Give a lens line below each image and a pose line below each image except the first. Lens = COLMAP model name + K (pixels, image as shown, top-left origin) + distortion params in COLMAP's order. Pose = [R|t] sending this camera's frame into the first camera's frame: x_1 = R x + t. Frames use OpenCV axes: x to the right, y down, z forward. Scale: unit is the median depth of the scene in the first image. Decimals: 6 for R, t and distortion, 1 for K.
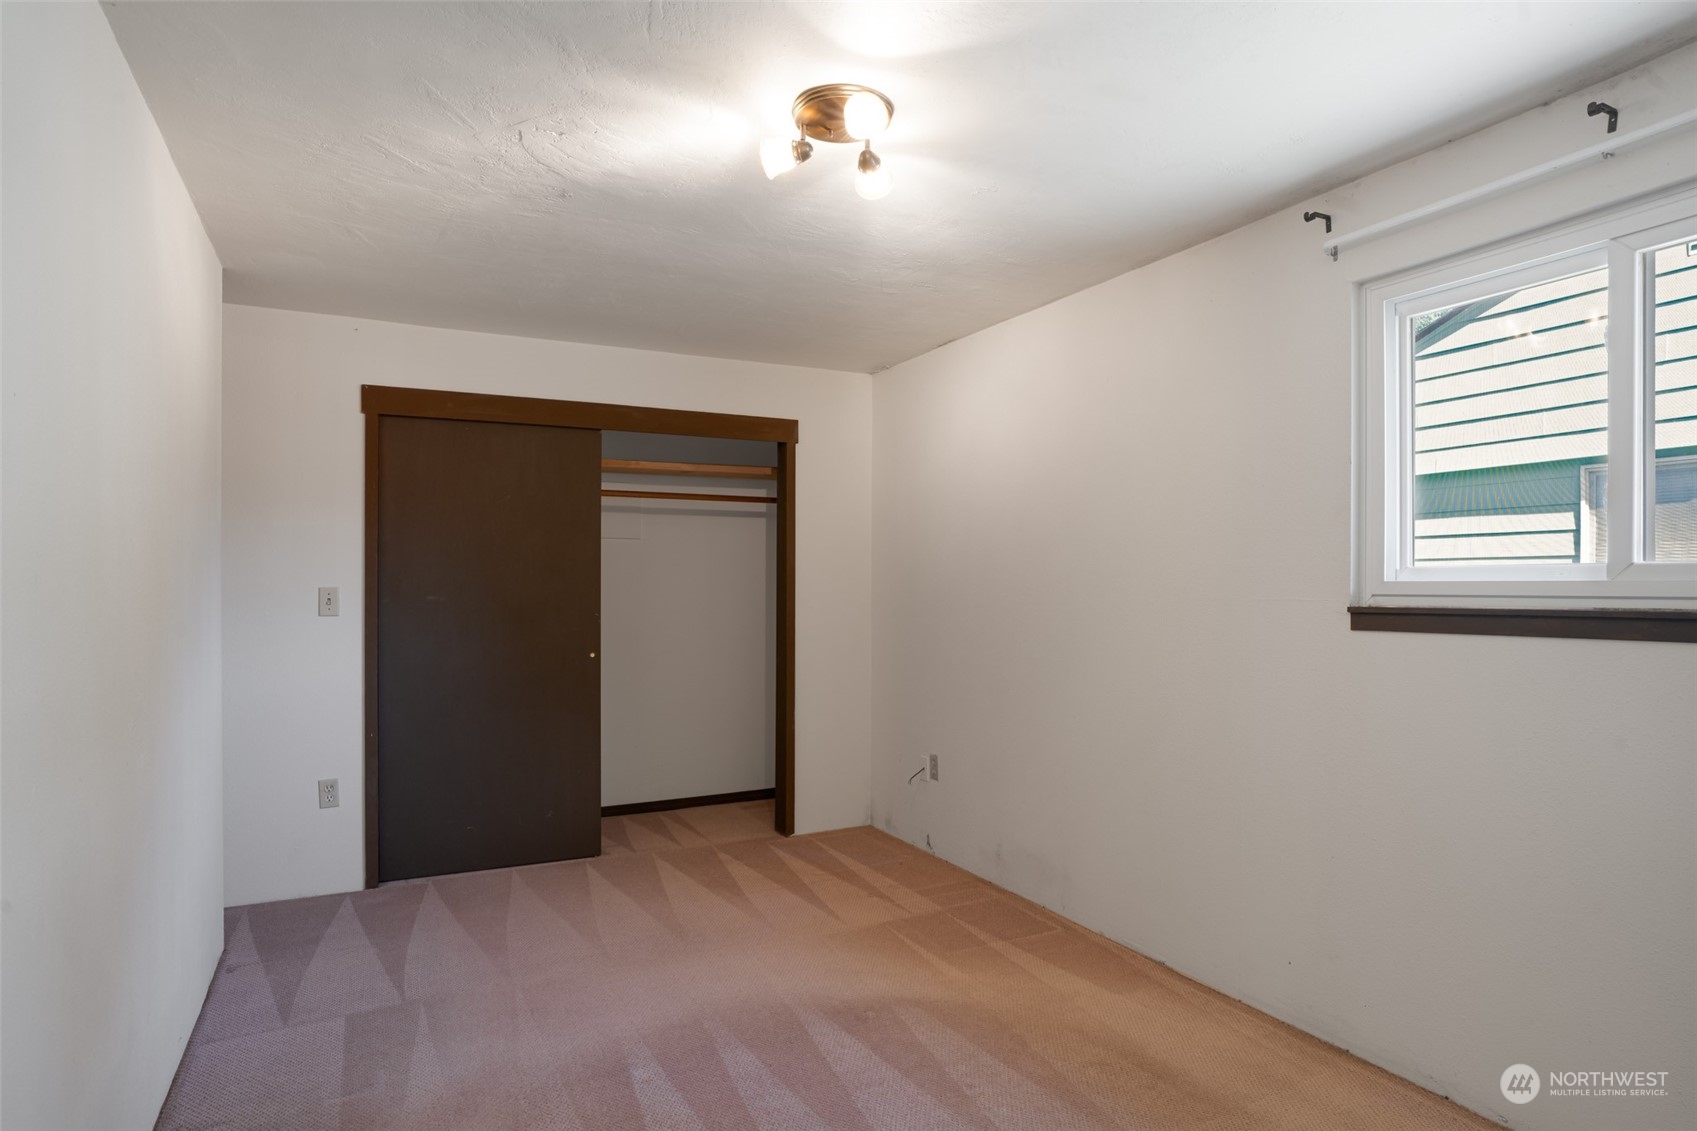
lens RADIAL K [[954.5, 0, 855.5], [0, 954.5, 605.8], [0, 0, 1]] dist [-0.048290, 0.034232]
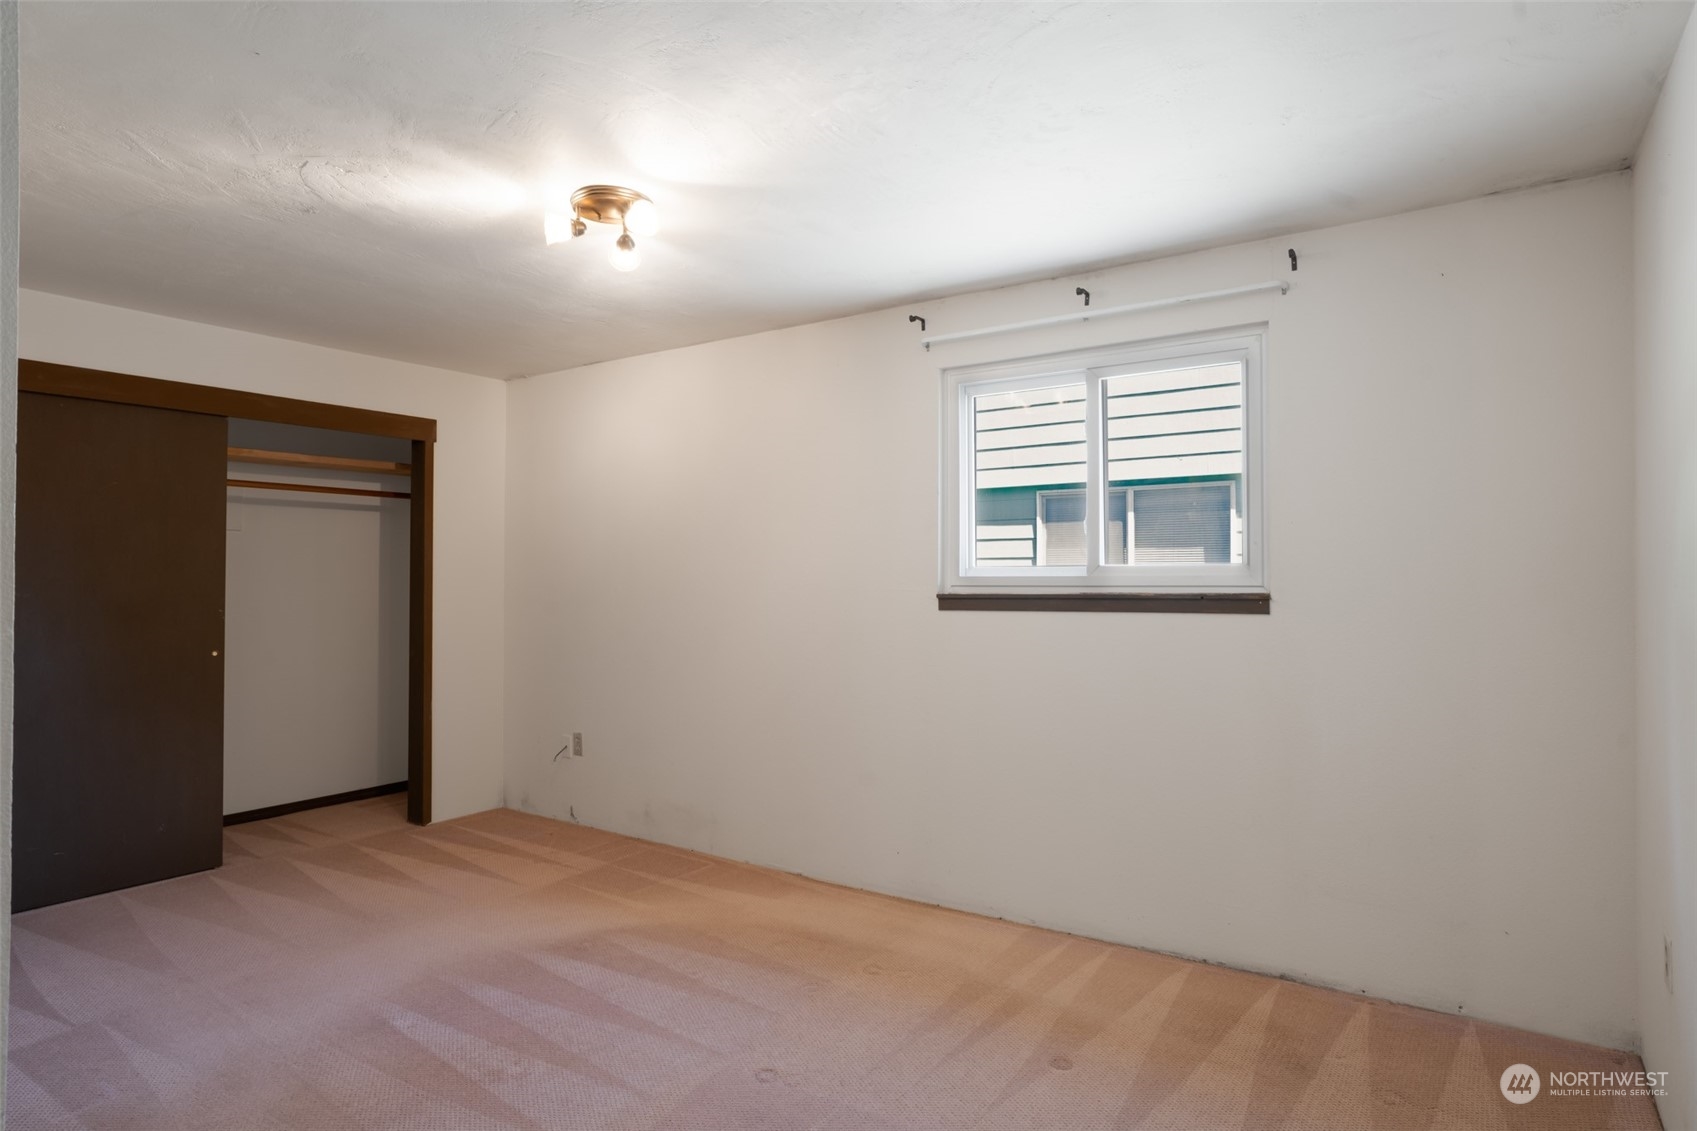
lens RADIAL K [[954.5, 0, 855.5], [0, 954.5, 605.8], [0, 0, 1]] dist [-0.048290, 0.034232]
pose [[0.880648, -0.013594, 0.473577, -0.174401], [0.010670, 0.999904, 0.008860, 0.002856], [-0.473652, -0.002749, 0.880708, -0.138480]]
